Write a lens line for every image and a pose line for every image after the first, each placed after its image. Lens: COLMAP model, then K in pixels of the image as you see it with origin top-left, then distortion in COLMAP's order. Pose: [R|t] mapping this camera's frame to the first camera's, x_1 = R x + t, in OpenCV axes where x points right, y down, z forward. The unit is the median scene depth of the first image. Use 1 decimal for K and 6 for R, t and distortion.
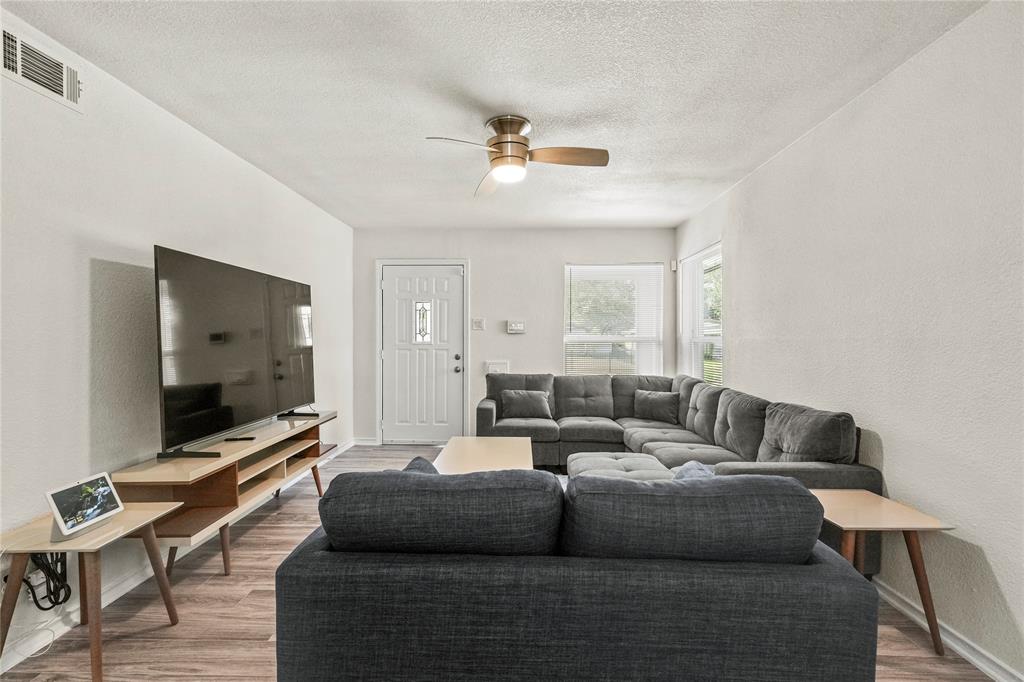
lens RADIAL K [[470.8, 0, 508.7], [0, 470.8, 341.1], [0, 0, 1]] dist [-0.001222, -0.000901]
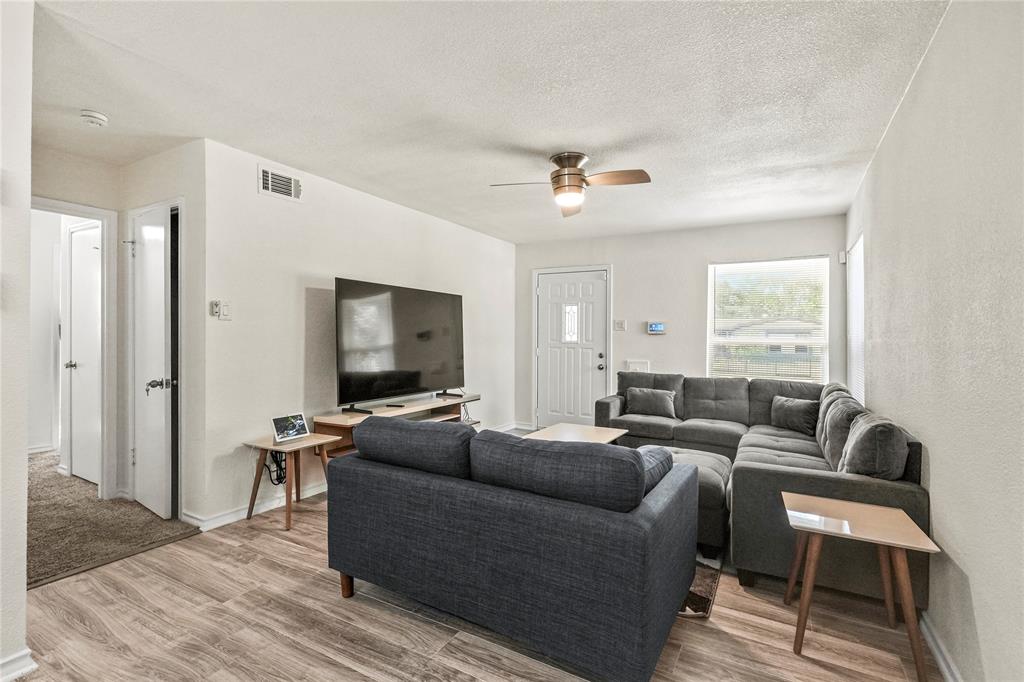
lens RADIAL K [[474.3, 0, 505.5], [0, 474.3, 338.1], [0, 0, 1]] dist [0.001053, 0.000841]
pose [[0.884377, 0.010876, -0.466647, 0.317535], [-0.014175, 0.999893, -0.003559, 0.001127], [0.466558, 0.009762, 0.884437, -0.101706]]
